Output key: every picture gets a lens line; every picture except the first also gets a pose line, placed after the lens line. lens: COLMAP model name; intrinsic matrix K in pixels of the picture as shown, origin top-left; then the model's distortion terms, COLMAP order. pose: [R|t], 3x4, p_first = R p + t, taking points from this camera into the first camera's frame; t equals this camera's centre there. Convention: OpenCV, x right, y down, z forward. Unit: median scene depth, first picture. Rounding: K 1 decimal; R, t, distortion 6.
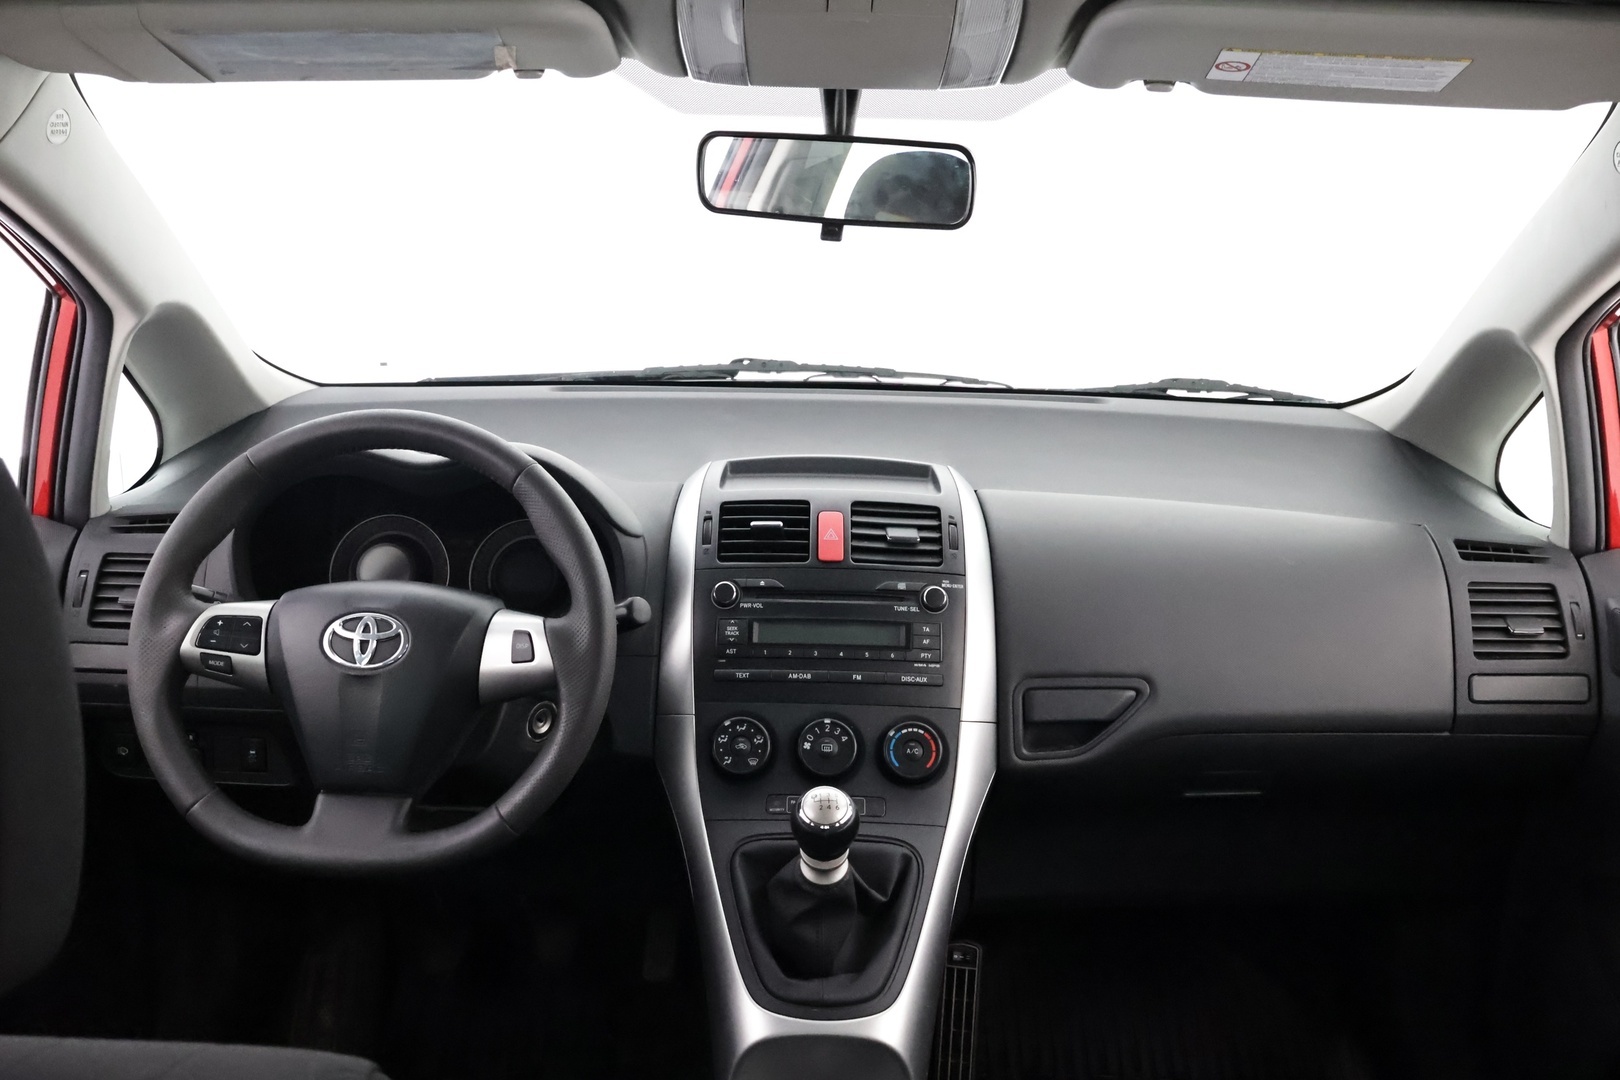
lens RADIAL K [[1455.2, 0, 816.0], [0, 1455.2, 528.6], [0, 0, 1]] dist [0.010395, -0.009718]
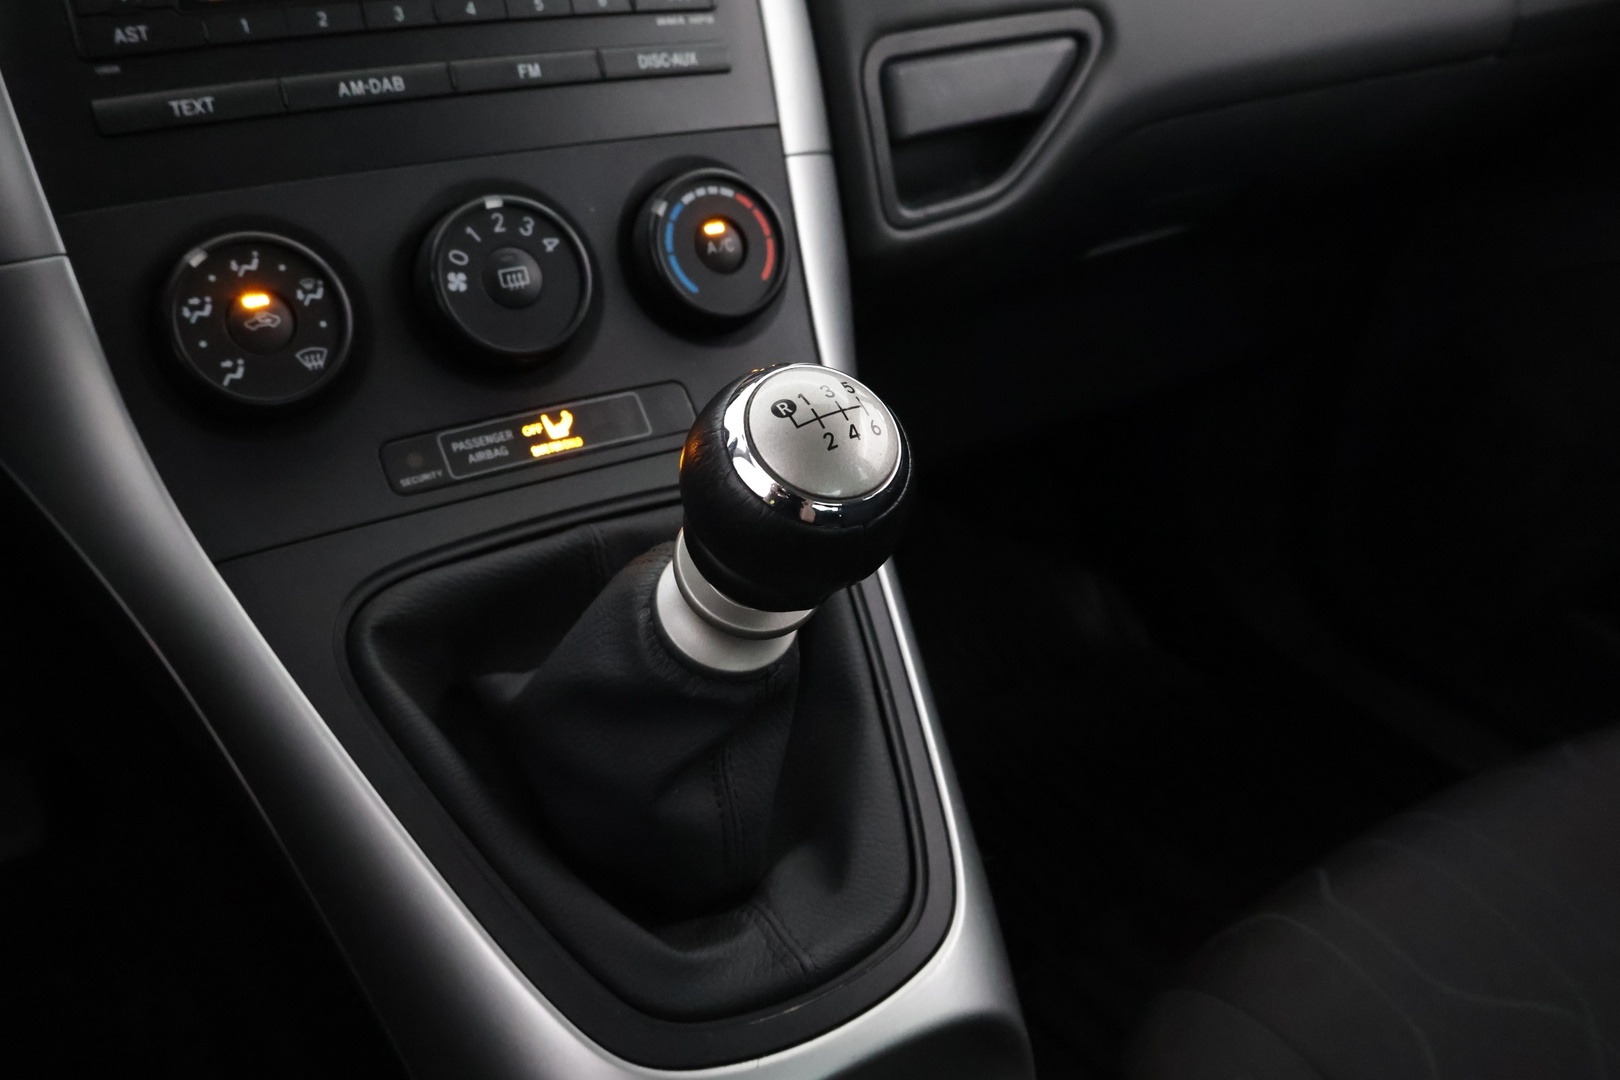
lens RADIAL K [[1455.2, 0, 808.2], [0, 1455.2, 544.2], [0, 0, 1]] dist [0.010395, -0.009718]
pose [[0.845366, -0.265705, 0.463418, -0.110015], [0.103362, 0.932487, 0.346099, 0.092922], [-0.524092, -0.244680, 0.815757, 0.636982]]
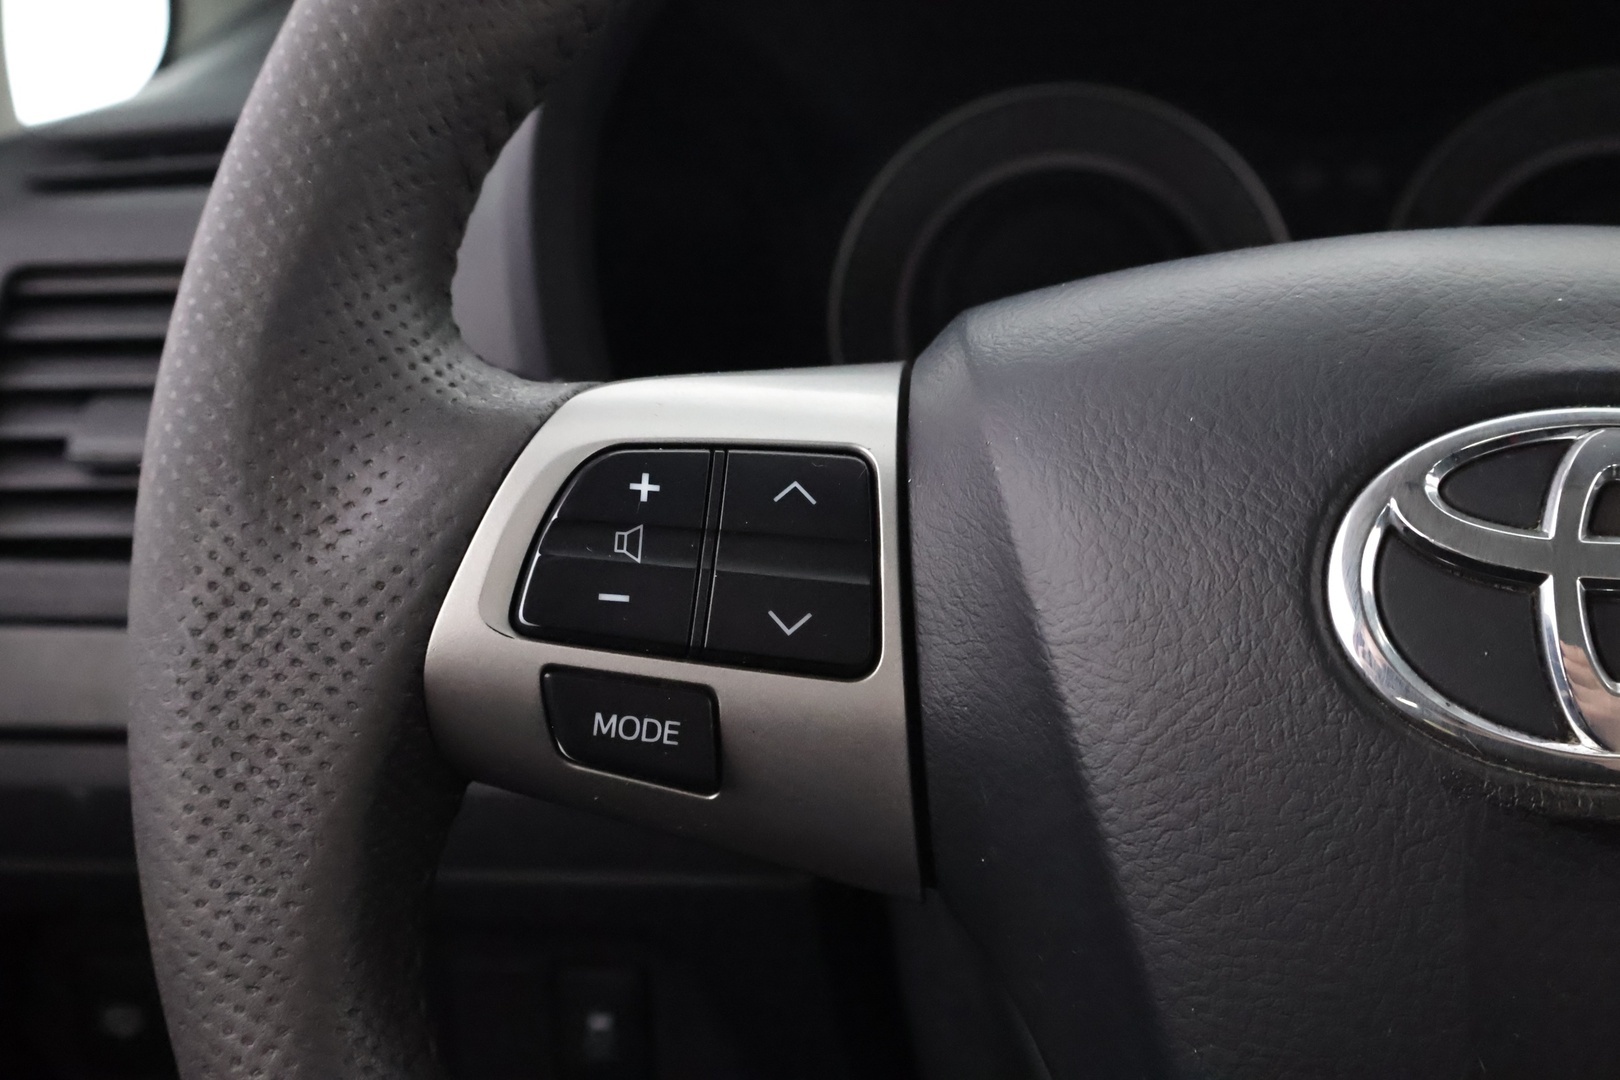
lens RADIAL K [[2183.8, 0, 807.8], [0, 2183.8, 536.4], [0, 0, 1]] dist [-0.016302, 0.000000]
pose [[0.991832, -0.012066, -0.126977, -0.313432], [0.018729, 0.998502, 0.051412, 0.050494], [0.126166, -0.053370, 0.990572, 0.659002]]
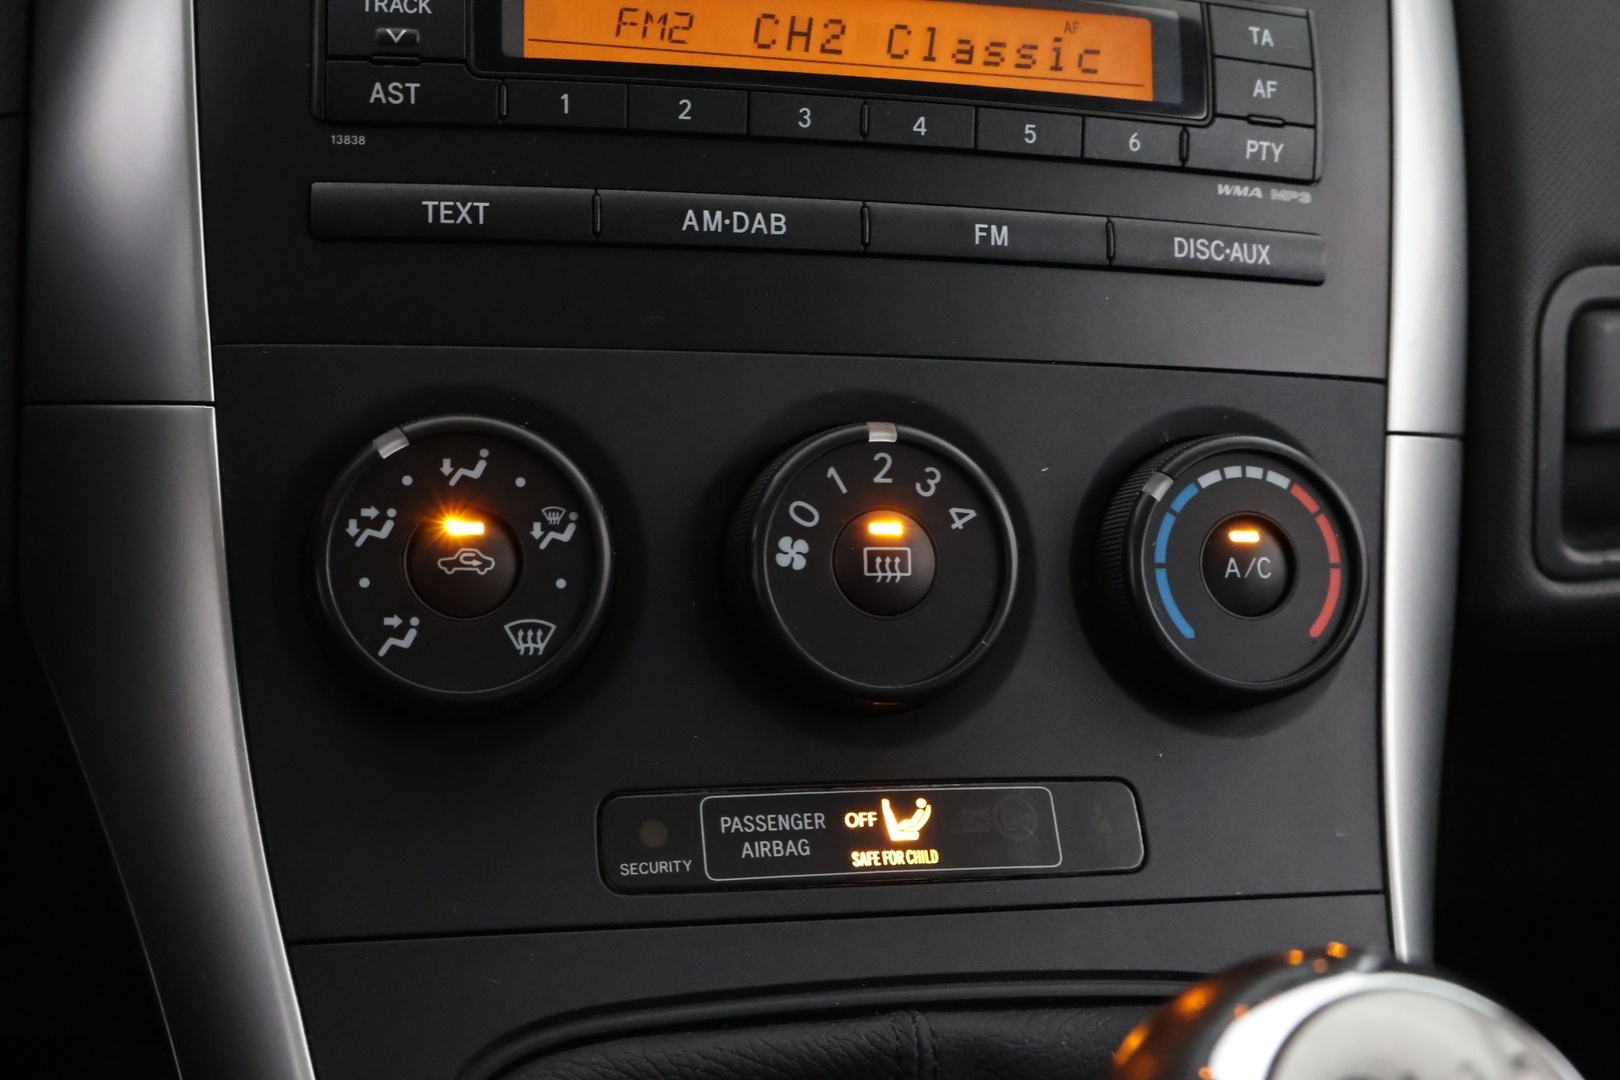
lens RADIAL K [[1760.4, 0, 812.0], [0, 1760.4, 534.4], [0, 0, 1]] dist [0.001505, 0.000000]
pose [[0.970278, -0.015234, 0.241513, -0.061998], [-0.032696, 0.980613, 0.193210, 0.095194], [-0.239774, -0.195363, 0.950969, 0.739343]]
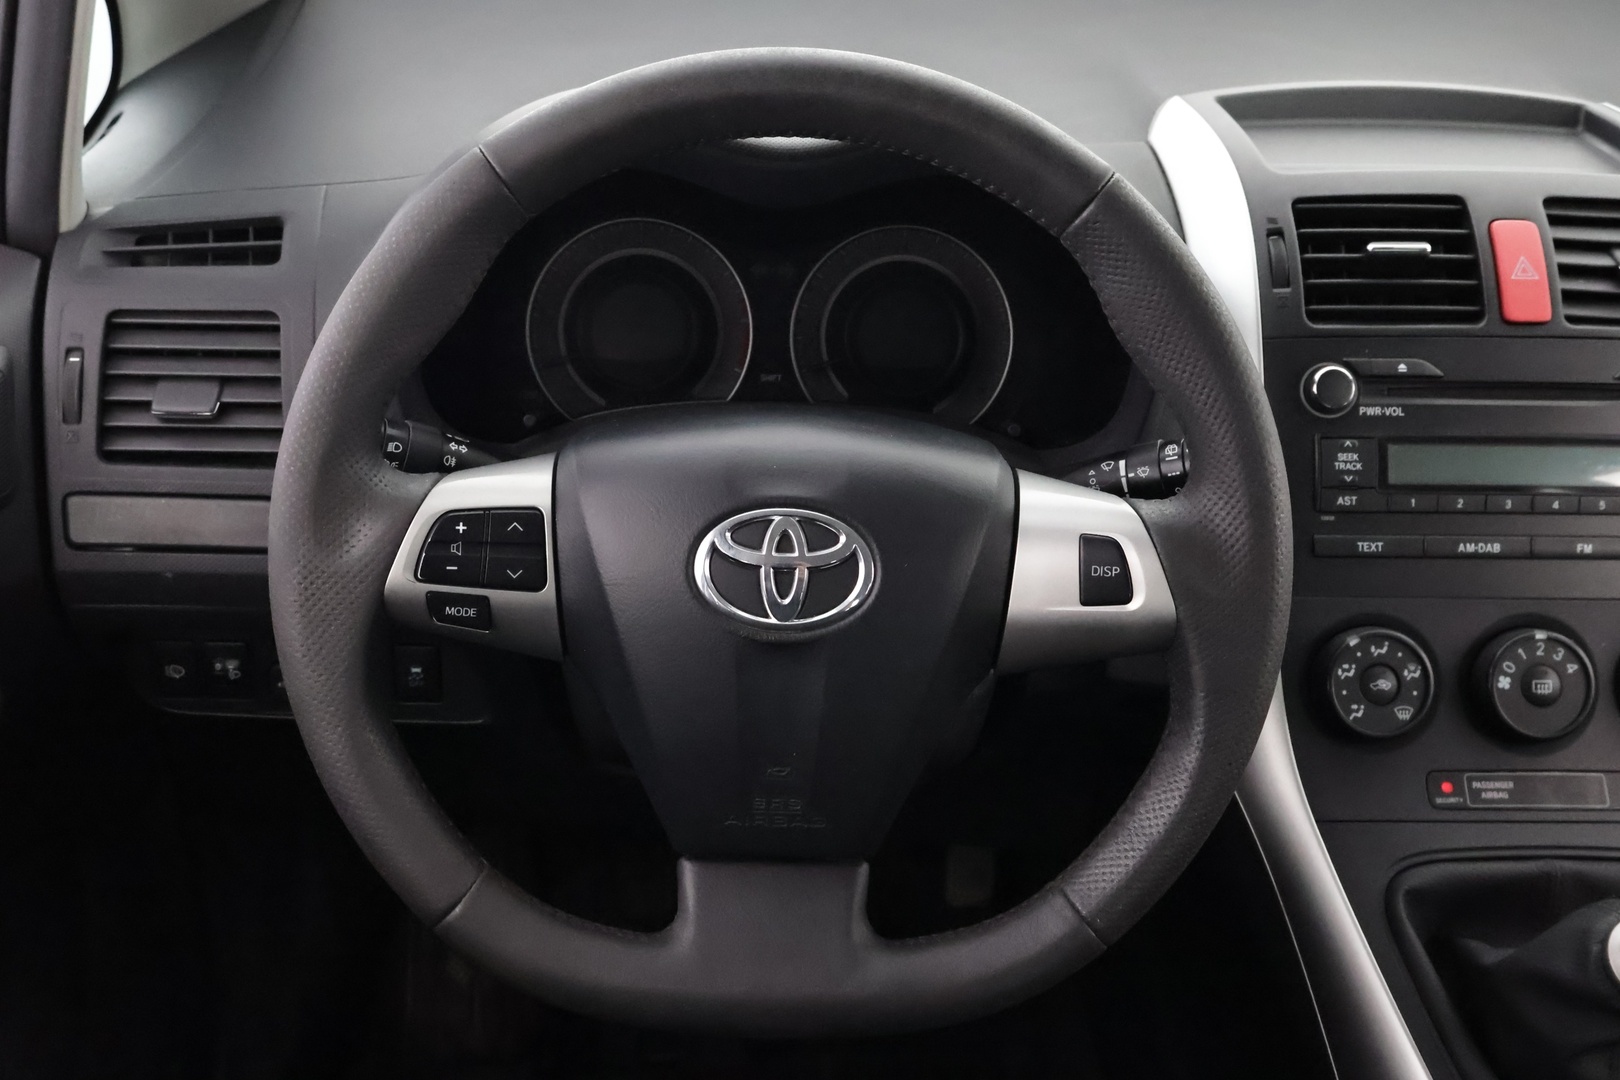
lens RADIAL K [[1760.4, 0, 806.5], [0, 1760.4, 533.5], [0, 0, 1]] dist [0.001505, 0.000000]
pose [[0.998982, -0.012756, 0.043272, -0.281429], [0.000799, 0.964045, 0.265739, -0.073842], [-0.045106, -0.265433, 0.963073, 0.390267]]
